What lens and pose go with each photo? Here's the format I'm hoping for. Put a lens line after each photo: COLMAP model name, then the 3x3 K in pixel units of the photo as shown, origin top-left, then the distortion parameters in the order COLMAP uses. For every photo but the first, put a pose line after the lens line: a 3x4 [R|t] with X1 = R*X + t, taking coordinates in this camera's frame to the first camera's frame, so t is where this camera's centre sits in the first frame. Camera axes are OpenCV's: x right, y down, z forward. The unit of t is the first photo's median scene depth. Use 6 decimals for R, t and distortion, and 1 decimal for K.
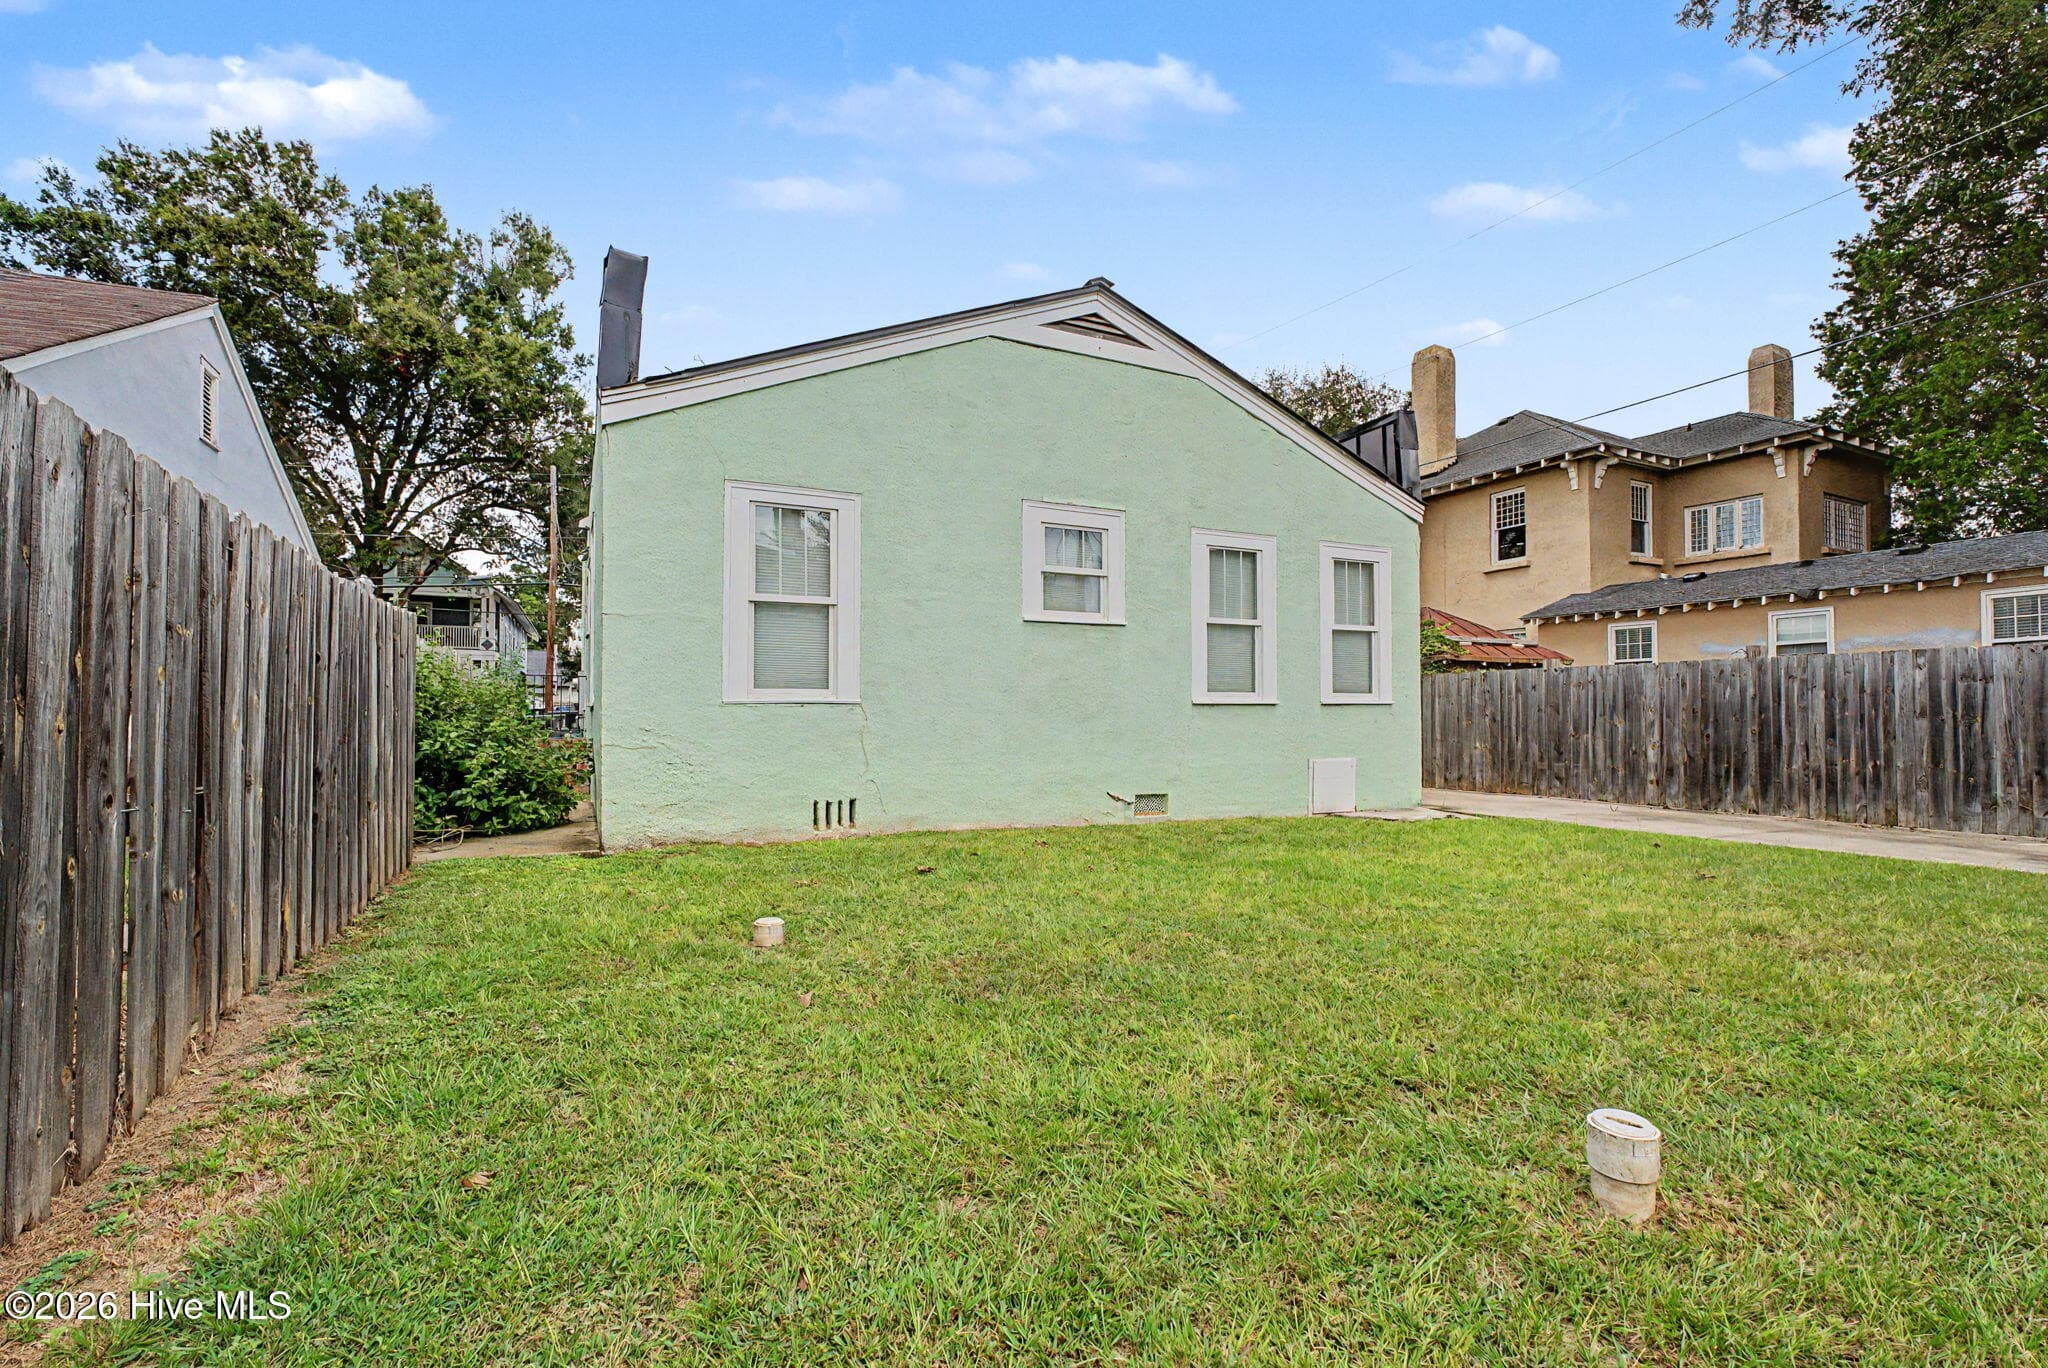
lens RADIAL K [[904.8, 0, 1022.1], [0, 904.8, 691.9], [0, 0, 1]] dist [-0.000671, -0.000038]
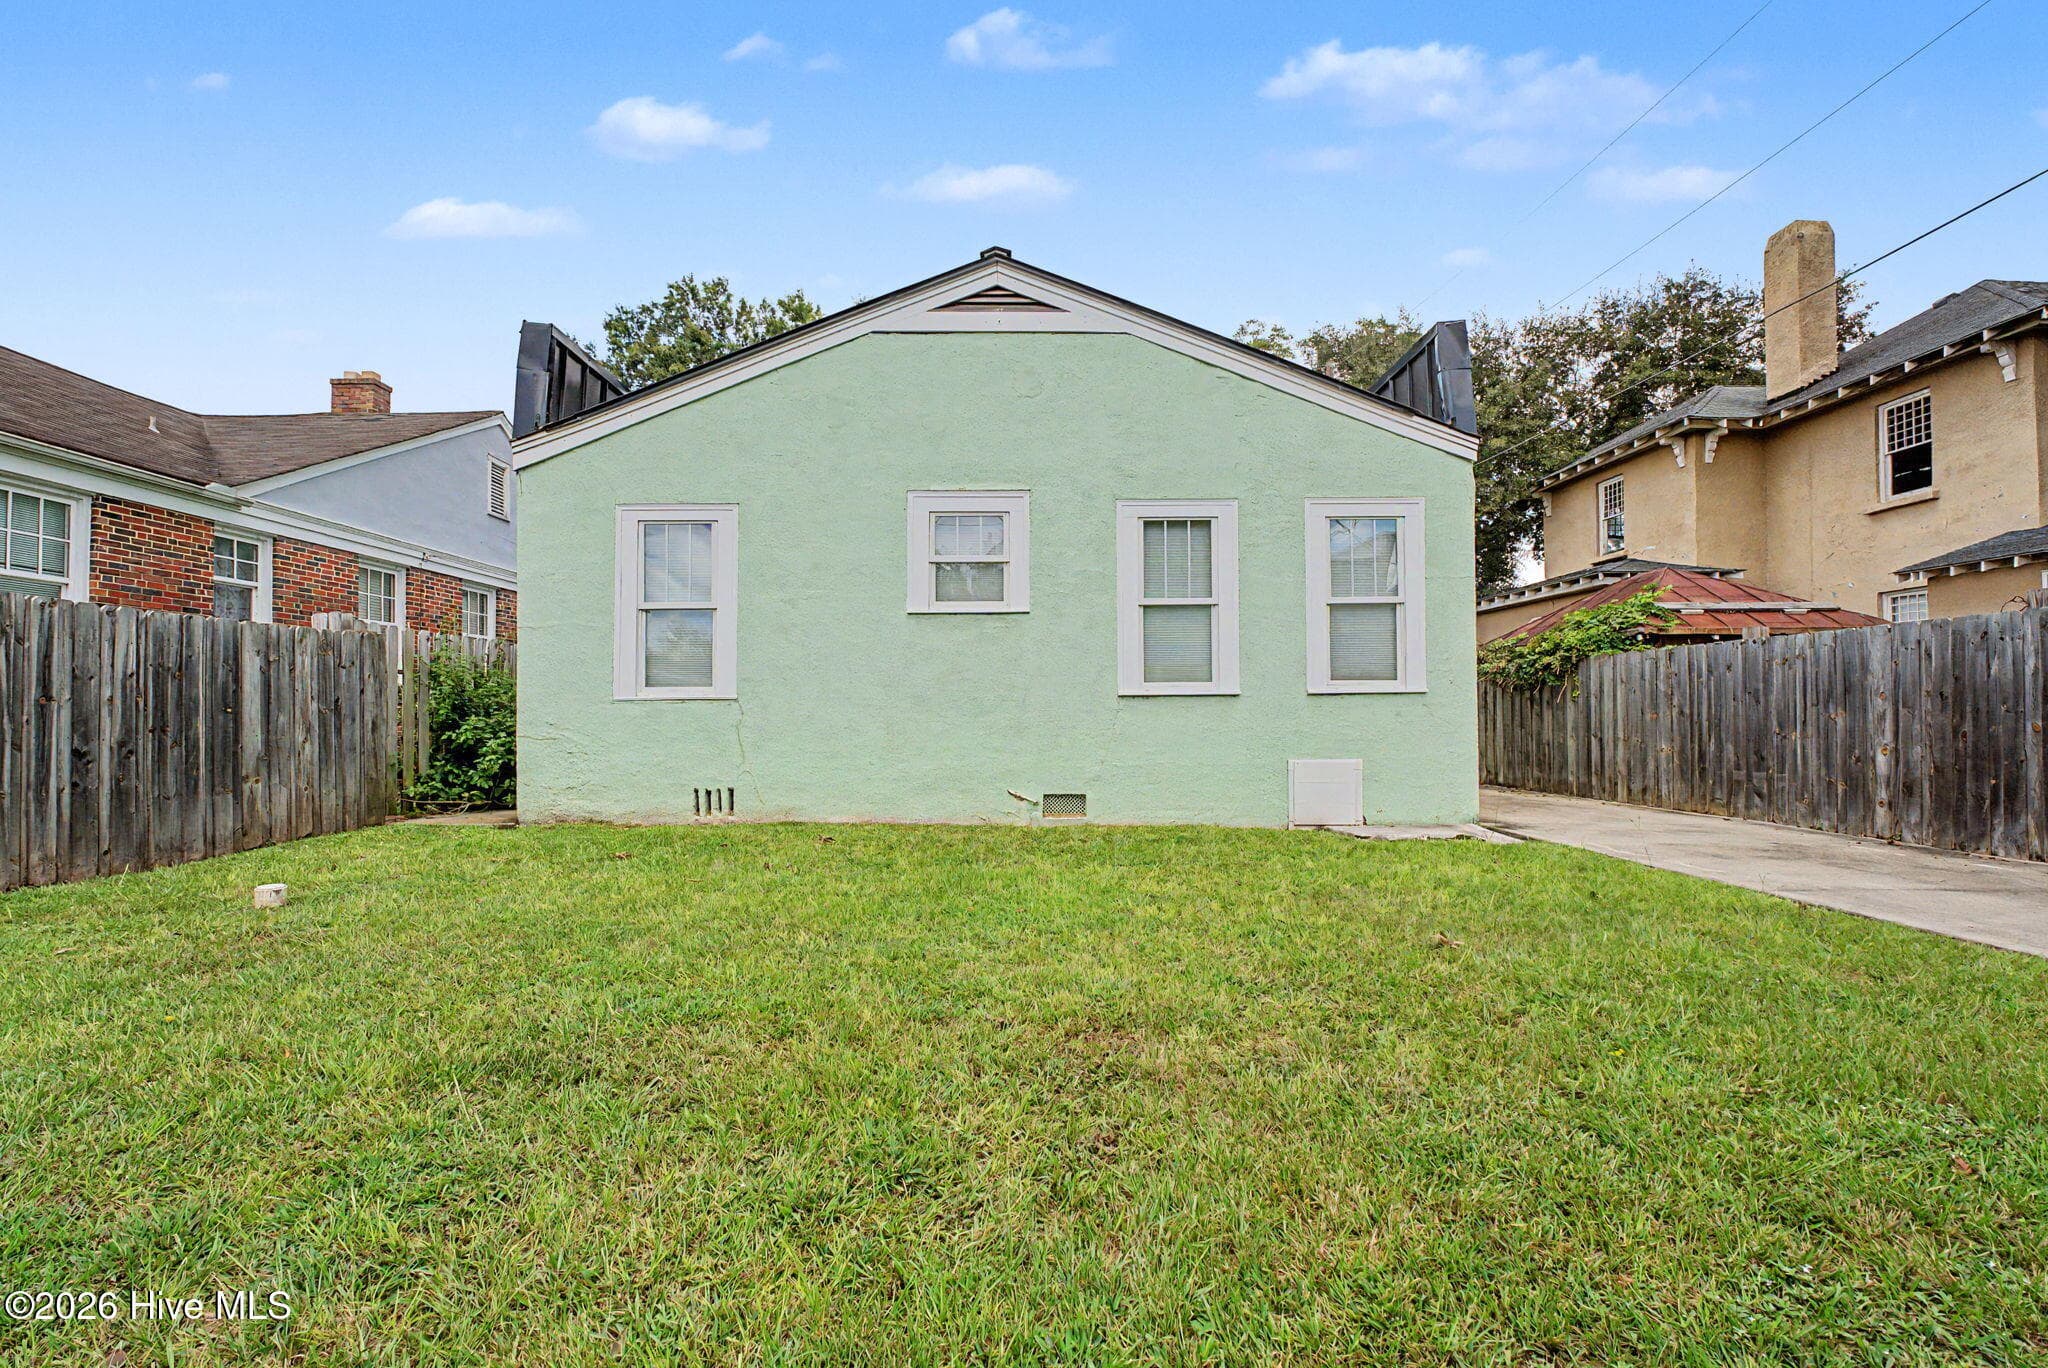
lens RADIAL K [[868.1, 0, 1028.0], [0, 868.1, 688.2], [0, 0, 1]] dist [-0.003633, 0.000030]
pose [[0.904856, -0.017345, -0.425364, 0.430541], [0.015881, 0.999849, -0.006987, 0.009427], [0.425421, -0.000433, 0.904995, 0.166379]]
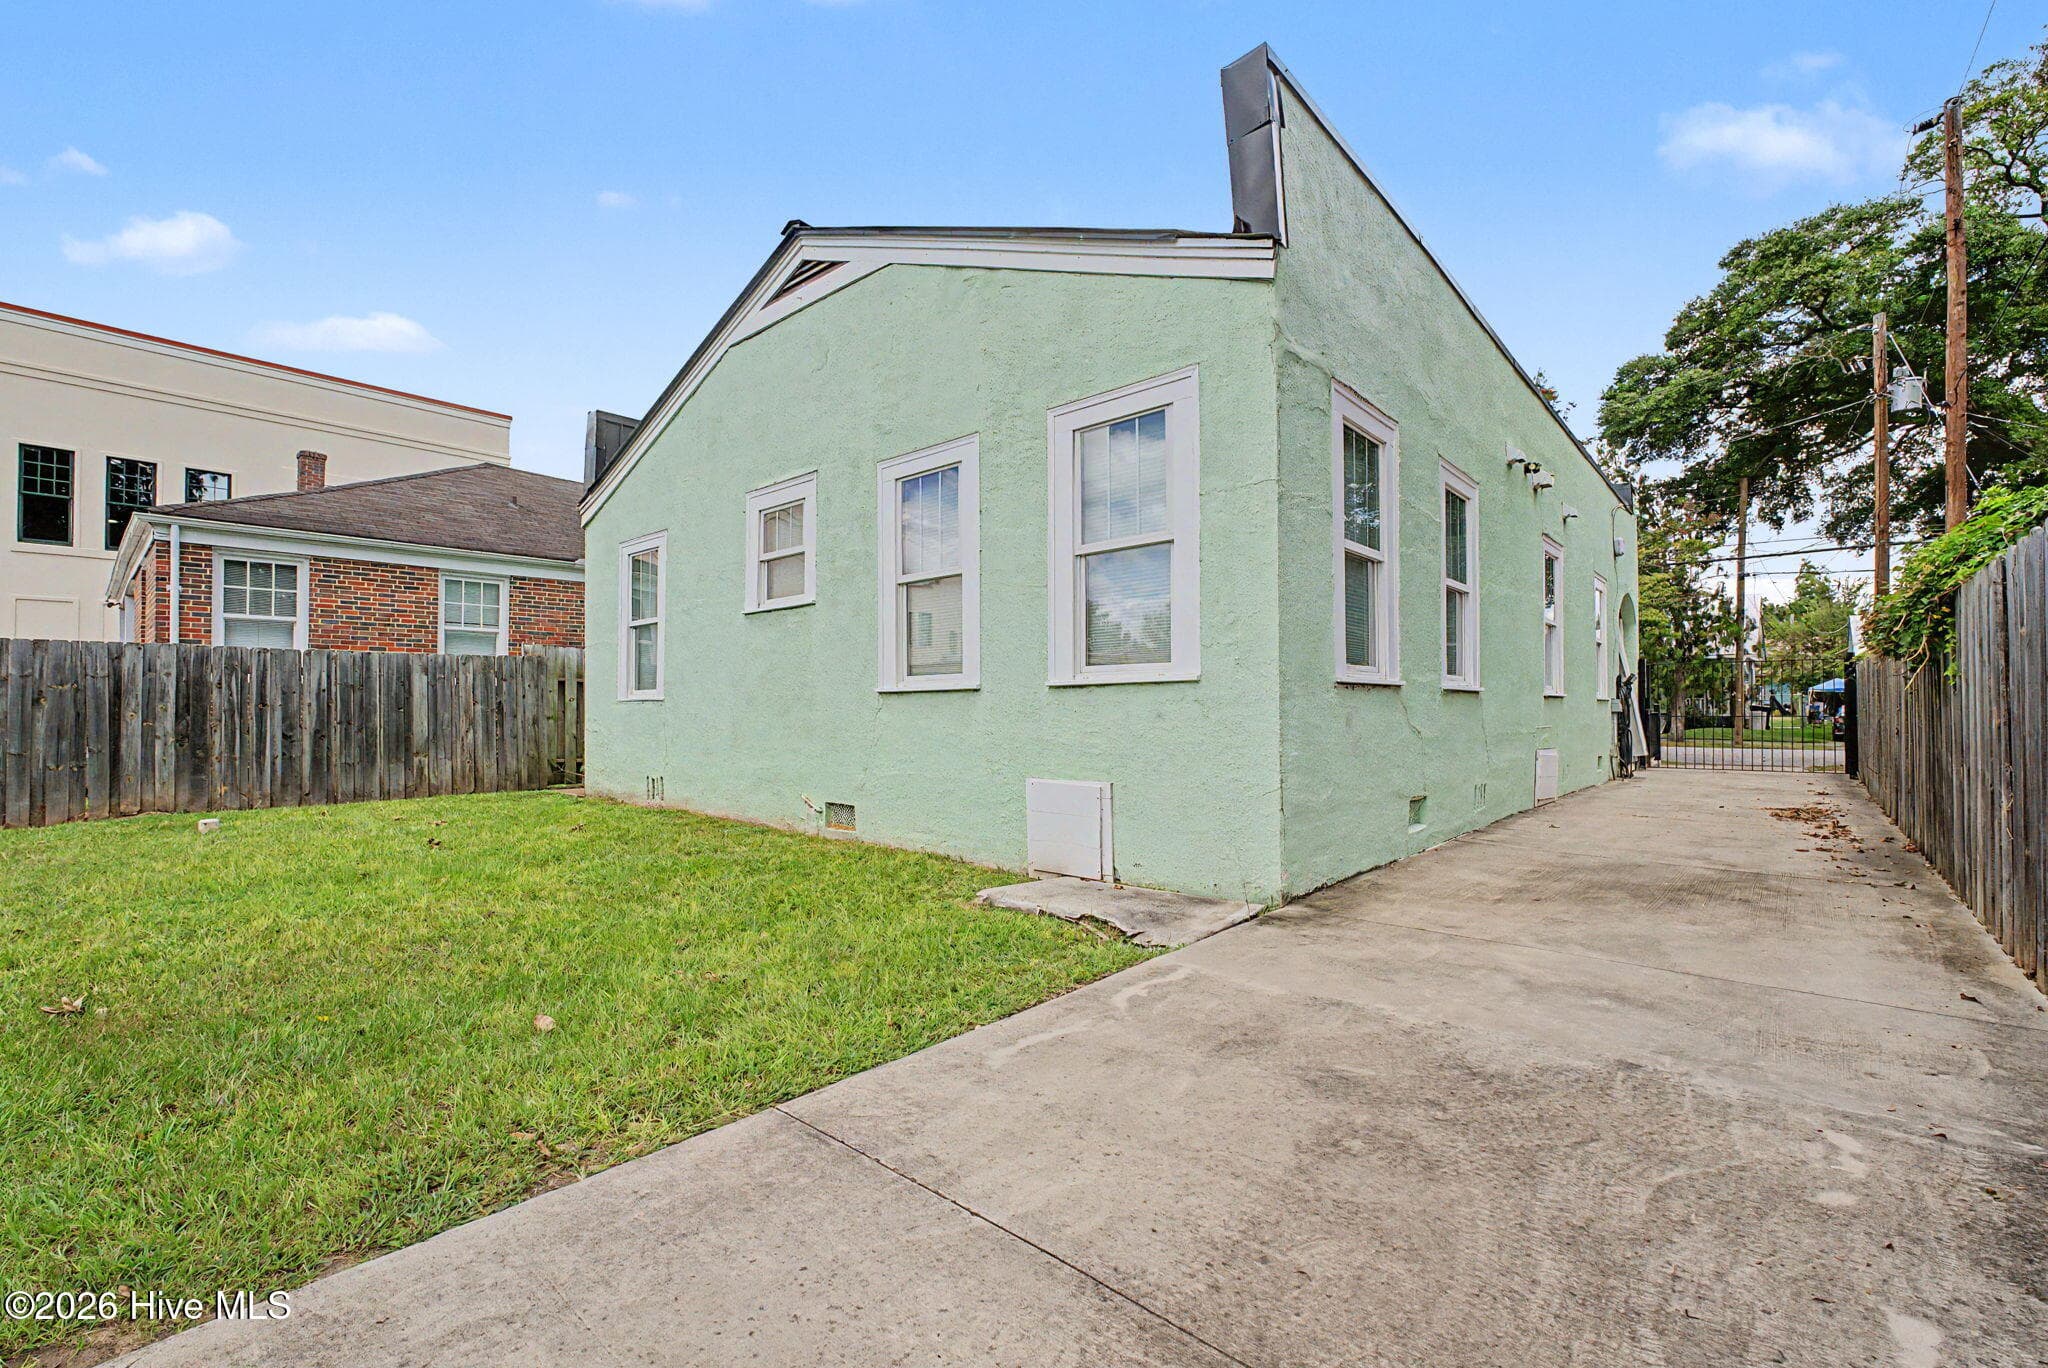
lens RADIAL K [[868.1, 0, 1028.0], [0, 868.1, 688.2], [0, 0, 1]] dist [-0.003633, 0.000030]
pose [[0.392597, -0.025519, -0.919357, 0.831988], [0.029794, 0.999443, -0.015018, 0.022293], [0.919228, -0.021495, 0.393138, 0.753110]]
